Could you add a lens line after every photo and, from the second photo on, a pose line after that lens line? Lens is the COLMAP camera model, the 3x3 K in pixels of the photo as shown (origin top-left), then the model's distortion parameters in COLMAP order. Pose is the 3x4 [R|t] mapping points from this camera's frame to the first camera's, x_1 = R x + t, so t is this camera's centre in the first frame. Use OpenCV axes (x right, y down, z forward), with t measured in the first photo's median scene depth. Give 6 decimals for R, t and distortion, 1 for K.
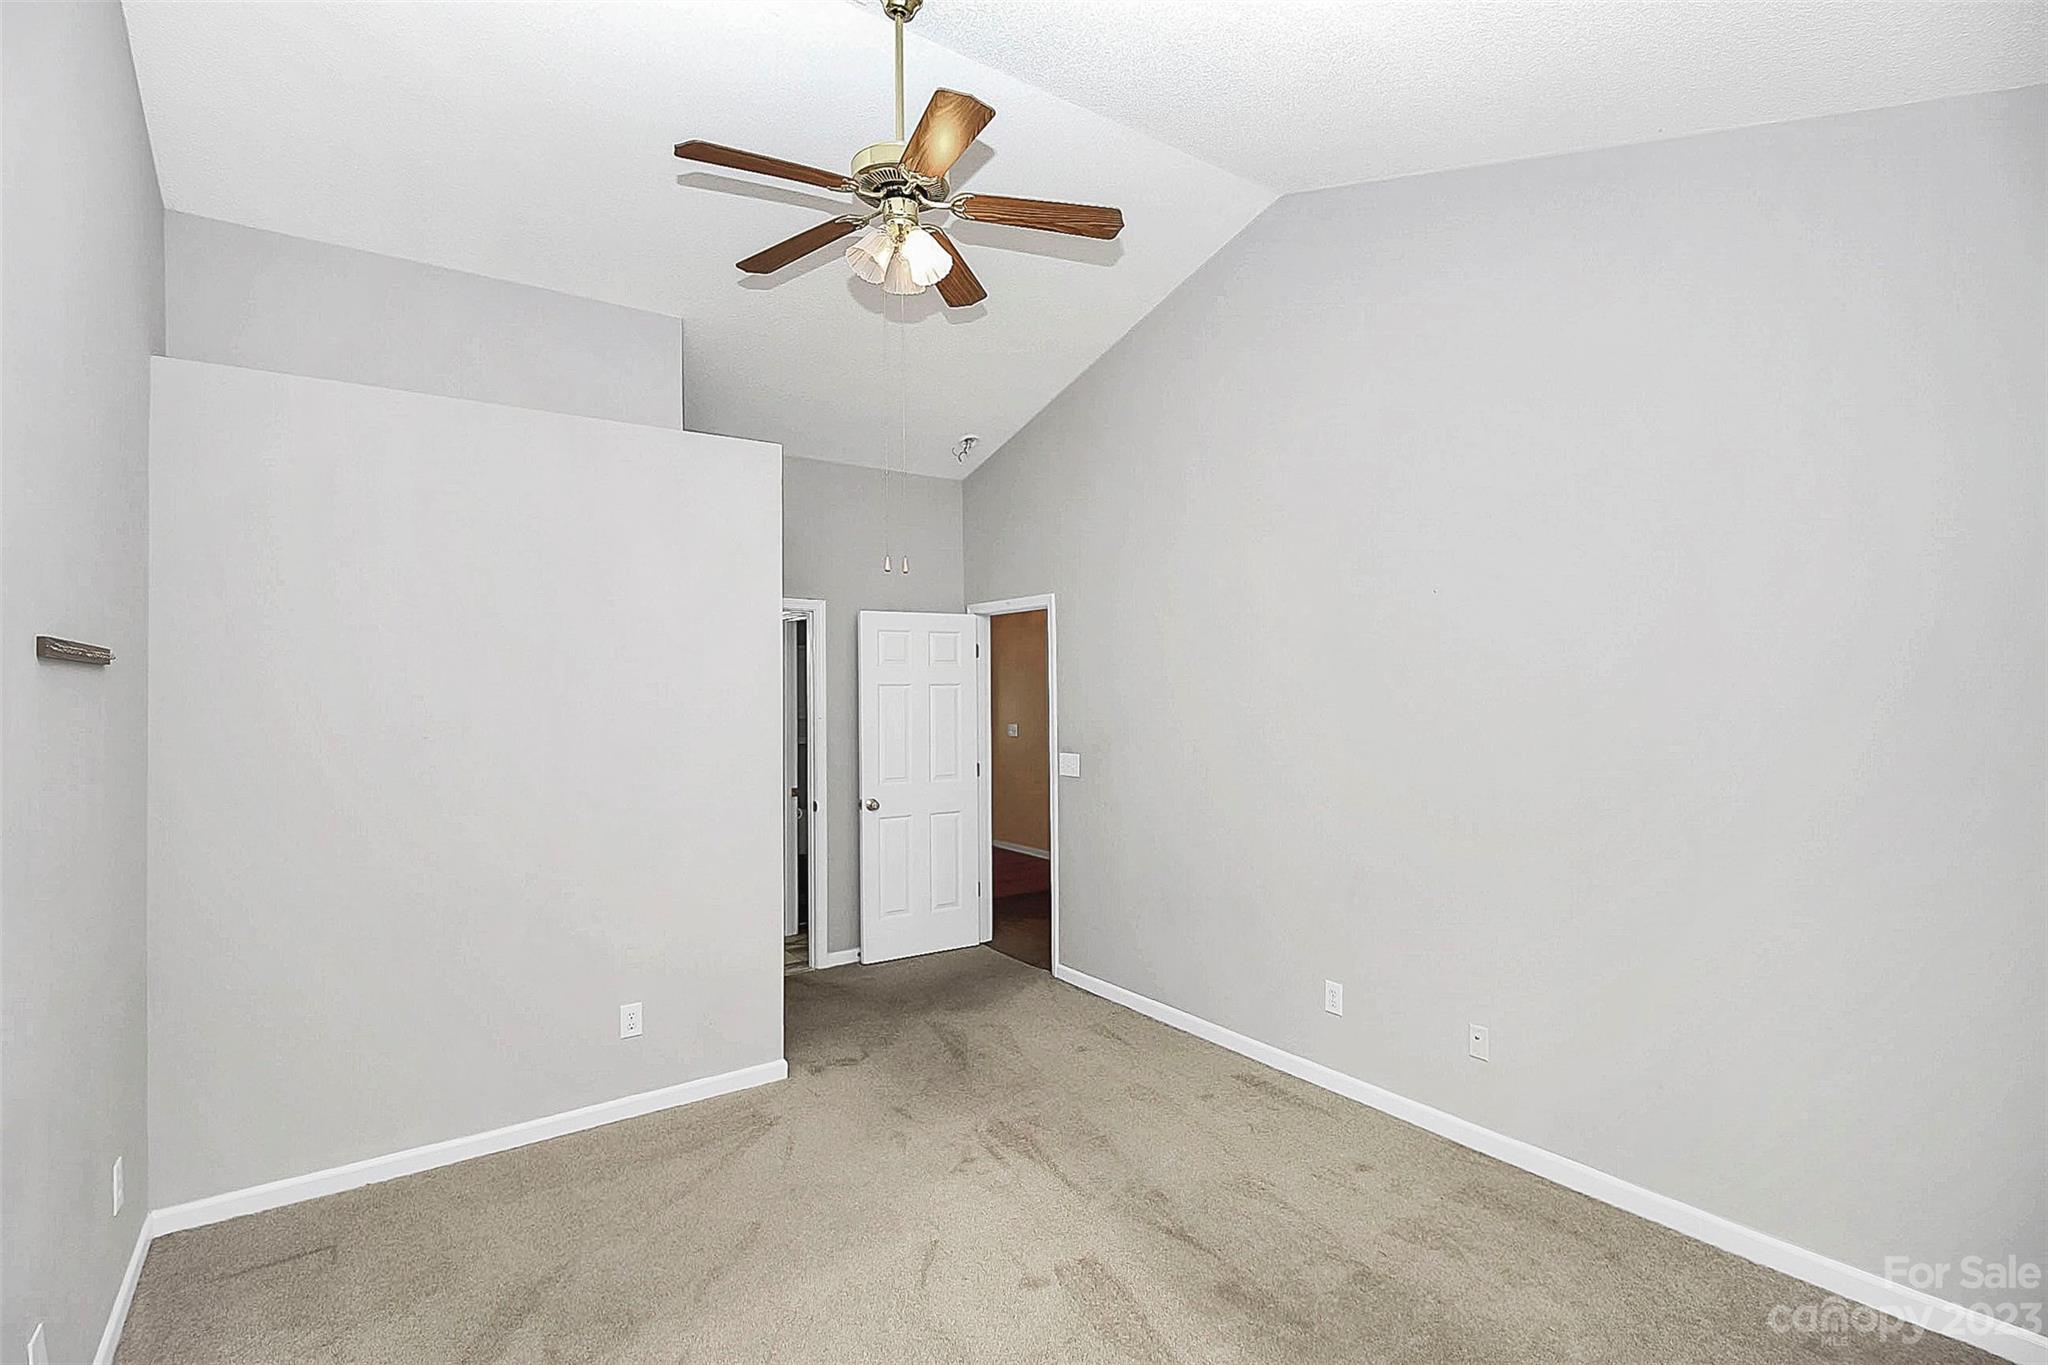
lens RADIAL K [[959.6, 0, 1020.6], [0, 959.6, 678.3], [0, 0, 1]] dist [-0.003170, -0.009943]
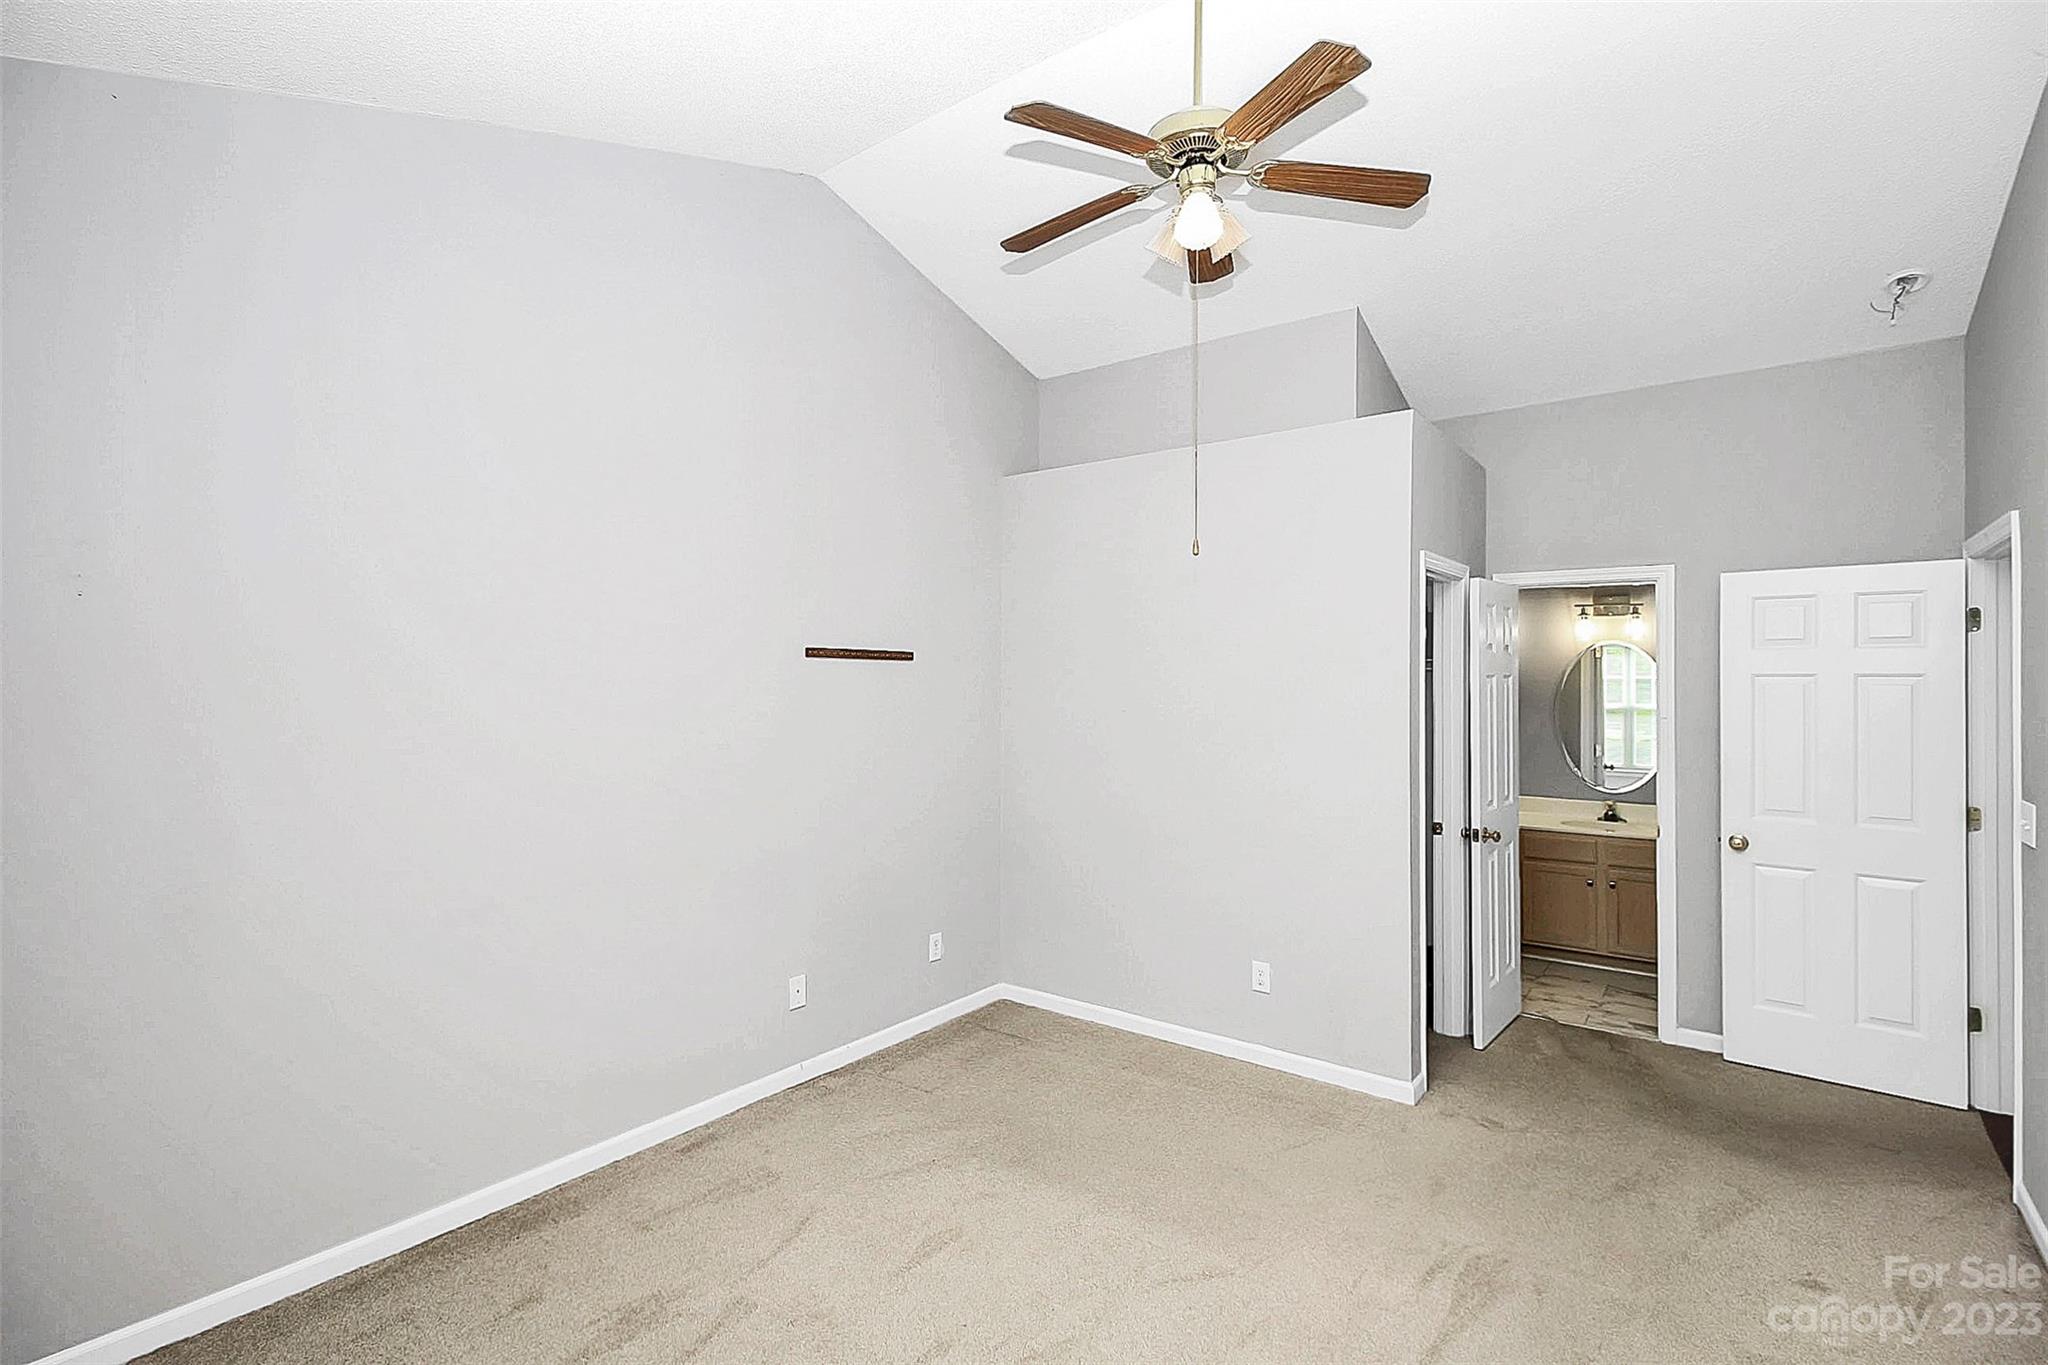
lens RADIAL K [[959.6, 0, 1016.8], [0, 959.6, 675.5], [0, 0, 1]] dist [-0.003170, -0.009943]
pose [[0.277616, 0.004233, -0.960683, 0.529374], [-0.000812, 0.999991, 0.004172, 0.005876], [0.960692, -0.000378, 0.277617, 0.392603]]
